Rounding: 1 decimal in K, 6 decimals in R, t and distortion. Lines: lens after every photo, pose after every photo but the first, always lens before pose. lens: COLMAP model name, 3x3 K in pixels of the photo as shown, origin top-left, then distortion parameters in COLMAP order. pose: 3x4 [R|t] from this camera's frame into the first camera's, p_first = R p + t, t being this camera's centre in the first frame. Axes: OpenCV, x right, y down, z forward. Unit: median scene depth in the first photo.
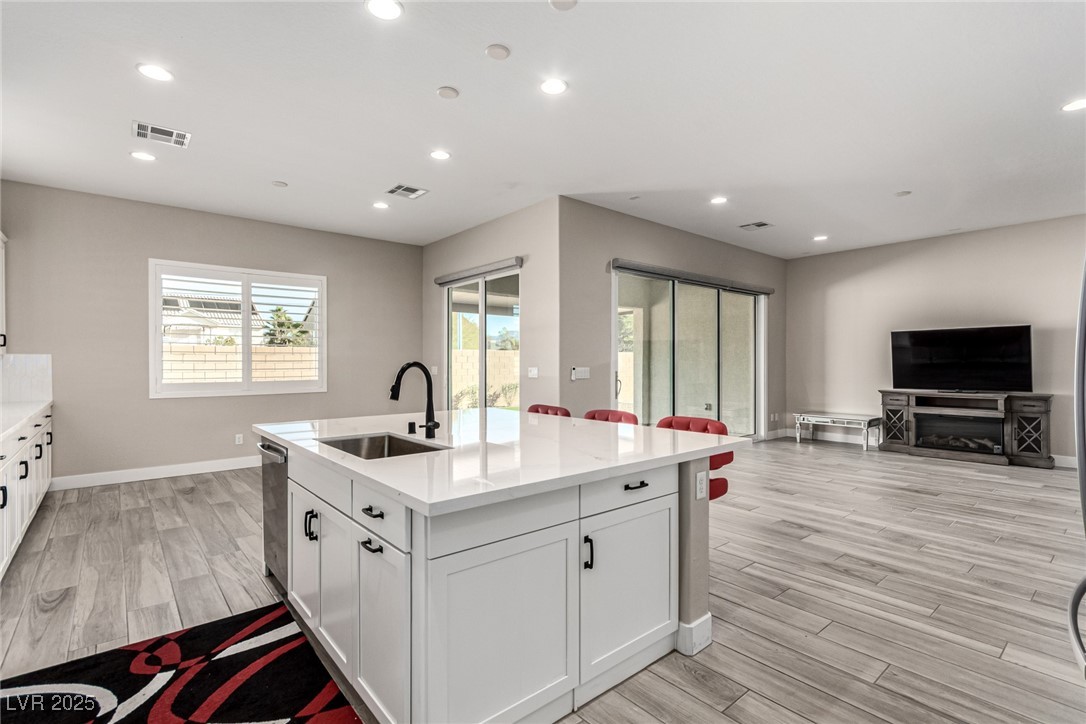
lens RADIAL K [[514.9, 0, 548.9], [0, 514.9, 363.2], [0, 0, 1]] dist [0.003361, -0.001656]
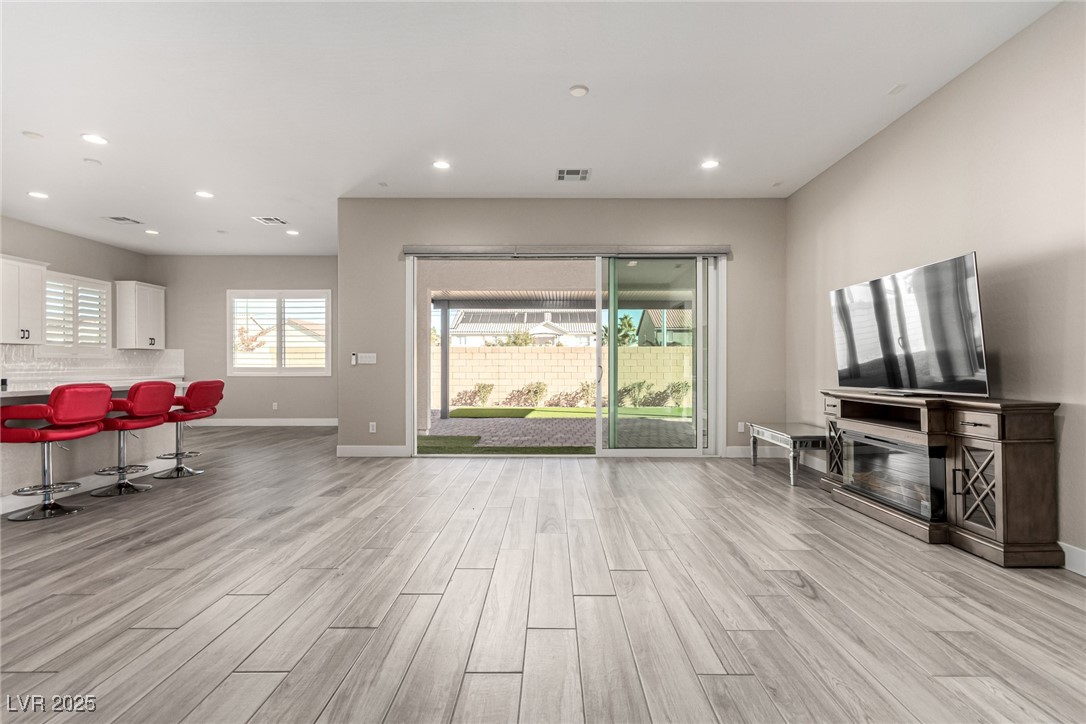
lens RADIAL K [[514.9, 0, 541.0], [0, 514.9, 371.0], [0, 0, 1]] dist [0.003361, -0.001656]
pose [[0.754146, 0.008096, -0.656657, 0.928214], [-0.002238, 0.999950, 0.009758, 0.030675], [0.656703, -0.005890, 0.754127, 0.386399]]
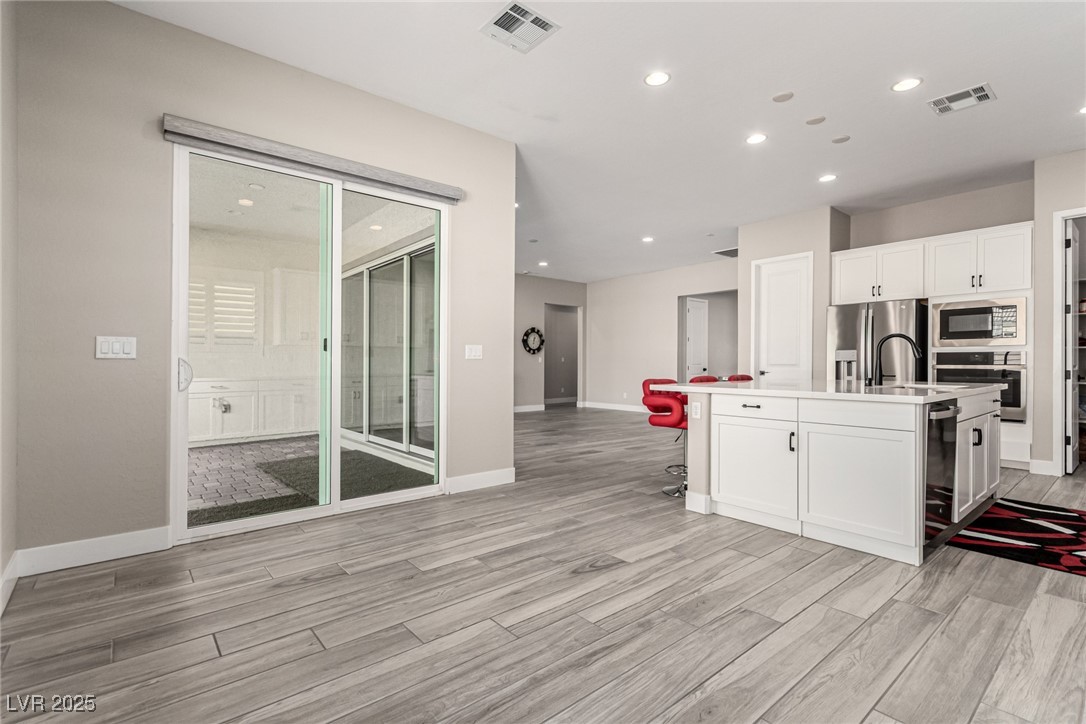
lens RADIAL K [[514.9, 0, 546.1], [0, 514.9, 363.4], [0, 0, 1]] dist [0.003361, -0.001656]
pose [[0.000569, 0.001032, 0.999999, -0.709230], [0.006288, 0.999980, -0.001035, 0.032460], [-0.999980, 0.006288, 0.000563, 0.811220]]
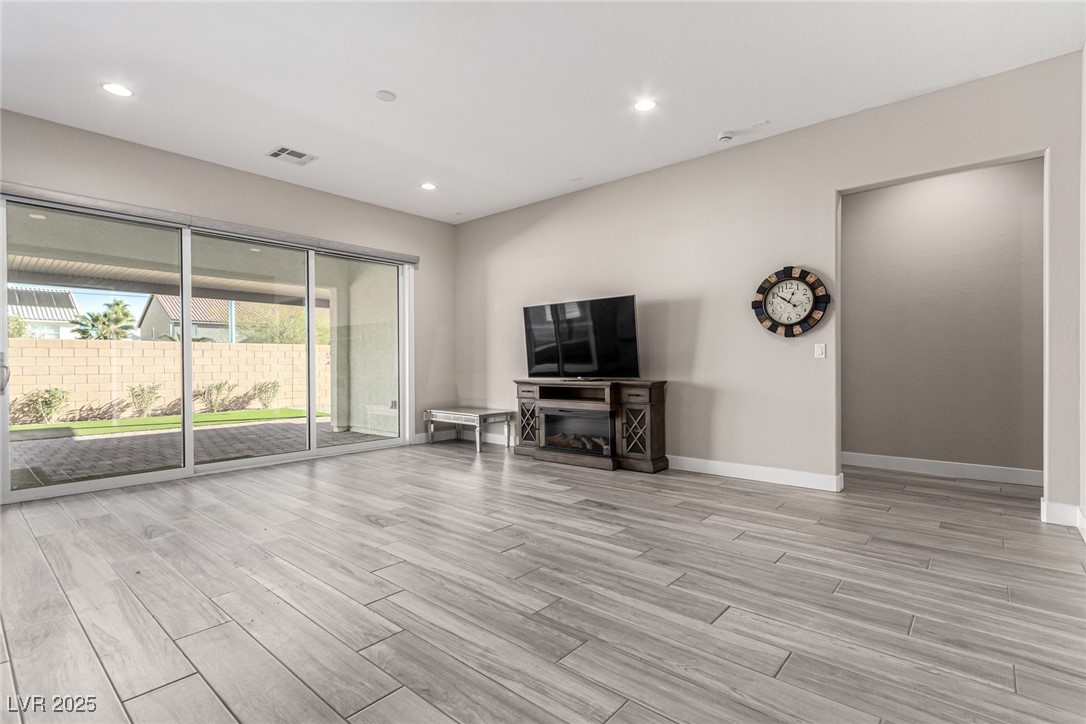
lens RADIAL K [[514.9, 0, 558.0], [0, 514.9, 352.7], [0, 0, 1]] dist [0.003361, -0.001656]
pose [[0.984688, 0.003011, 0.174301, 0.667541], [0.001677, 0.999641, -0.026742, 0.037767], [-0.174319, 0.026624, 0.984329, 0.231816]]
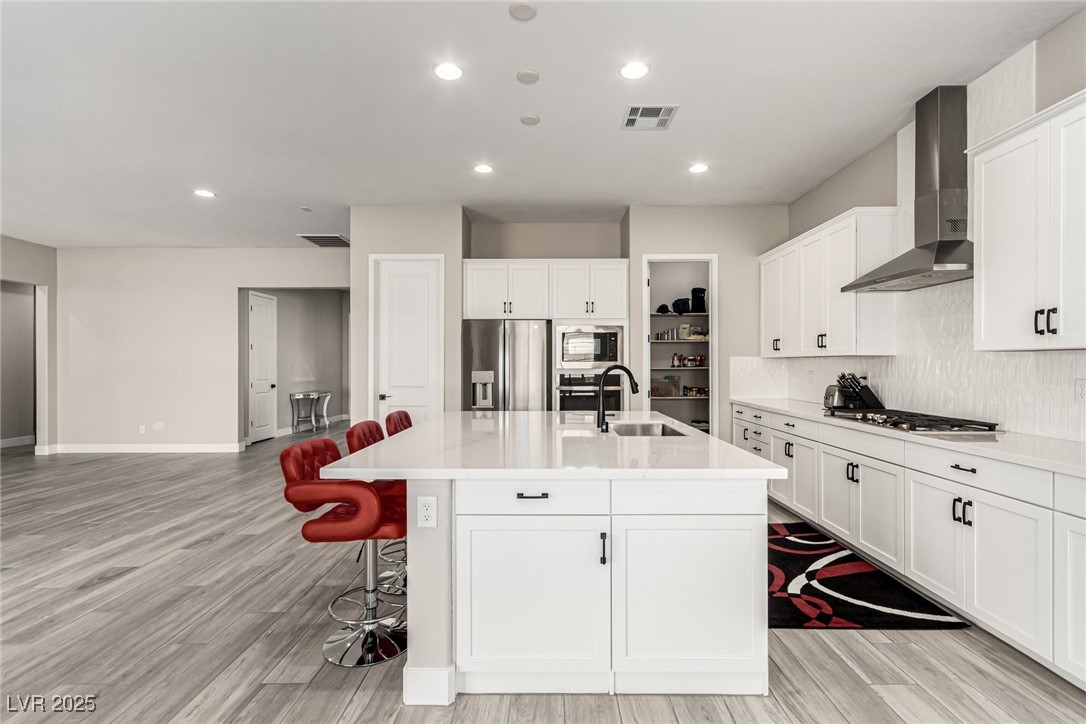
lens RADIAL K [[514.9, 0, 553.0], [0, 514.9, 363.9], [0, 0, 1]] dist [0.003361, -0.001656]
pose [[-0.765765, 0.003482, 0.643111, -0.384080], [0.005919, 0.999981, 0.001633, -0.002663], [-0.643093, 0.005057, -0.765772, 0.830095]]
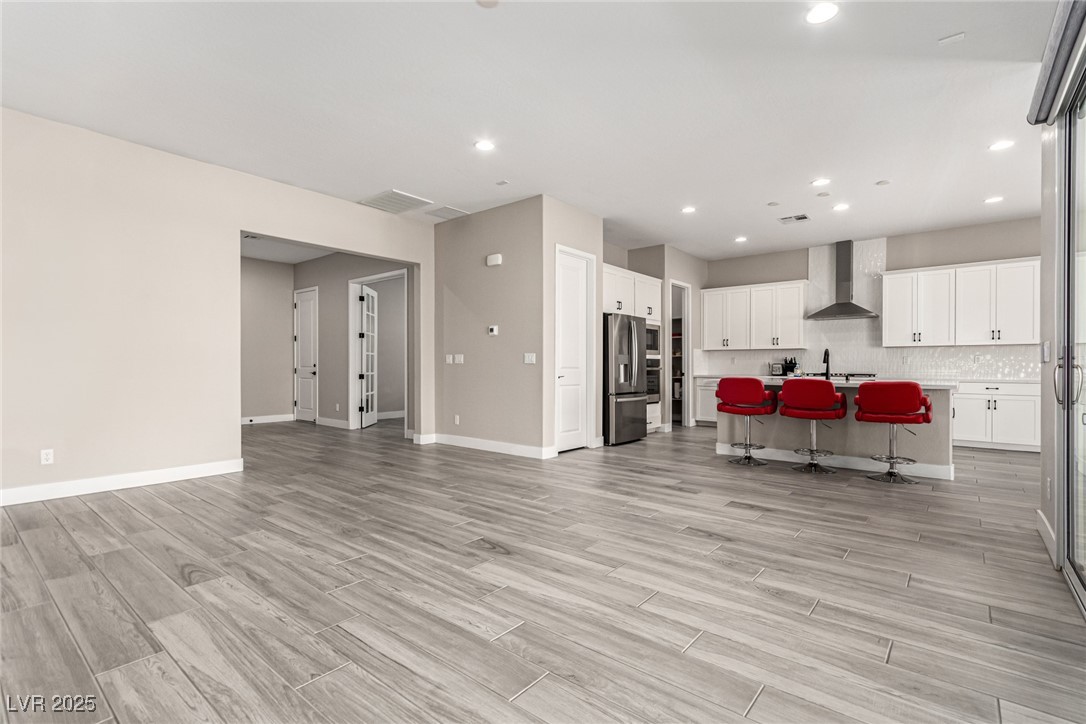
lens RADIAL K [[514.9, 0, 563.6], [0, 514.9, 370.1], [0, 0, 1]] dist [0.003361, -0.001656]
pose [[-0.979597, 0.001411, -0.200968, 0.607553], [-0.001345, 0.999907, 0.013577, 0.027673], [0.200968, 0.013570, -0.979504, 1.287945]]
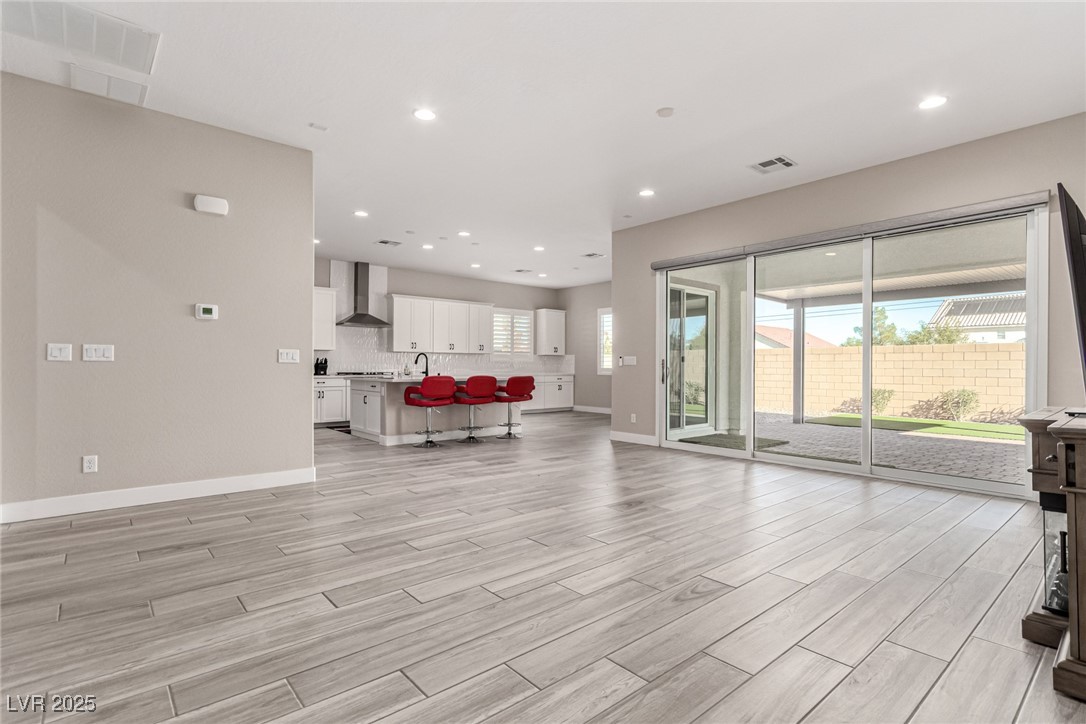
lens RADIAL K [[514.9, 0, 547.4], [0, 514.9, 361.9], [0, 0, 1]] dist [0.003361, -0.001656]
pose [[0.009739, -0.009280, -0.999910, 1.203346], [-0.005979, 0.999939, -0.009339, 0.032471], [0.999935, 0.006070, 0.009683, 0.700549]]
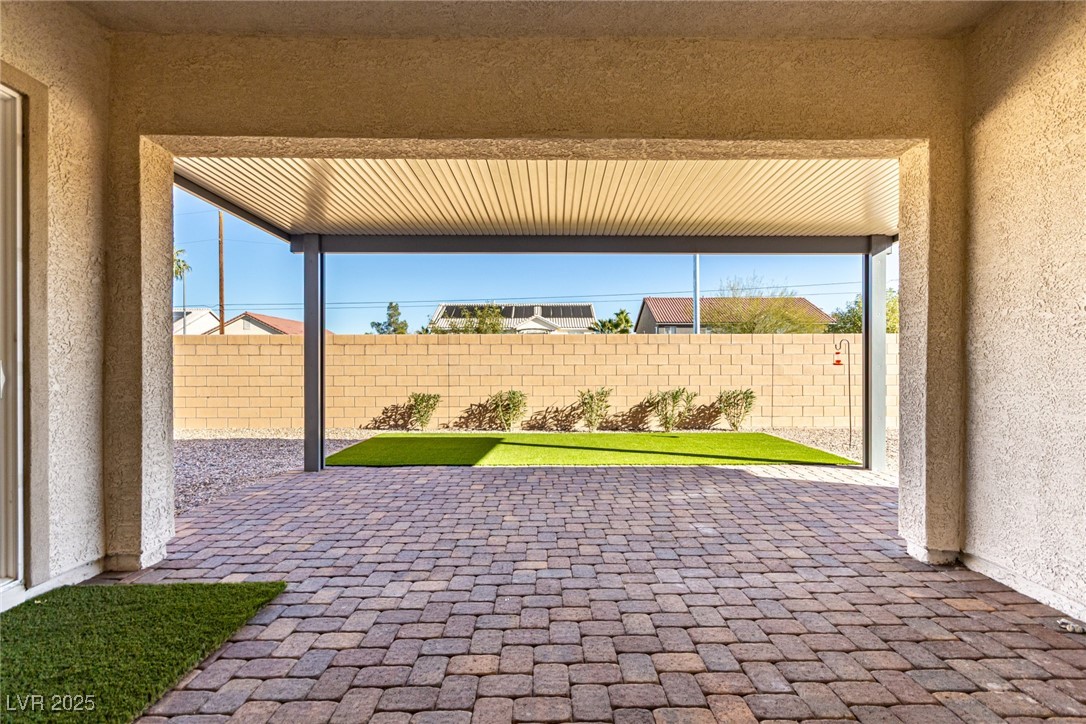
lens RADIAL K [[514.9, 0, 549.8], [0, 514.9, 373.0], [0, 0, 1]] dist [0.003361, -0.001656]
pose [[0.774298, 0.010671, -0.632731, 0.347319], [-0.000312, 0.999864, 0.016481, 0.028225], [0.632821, -0.012564, 0.774196, 1.136096]]
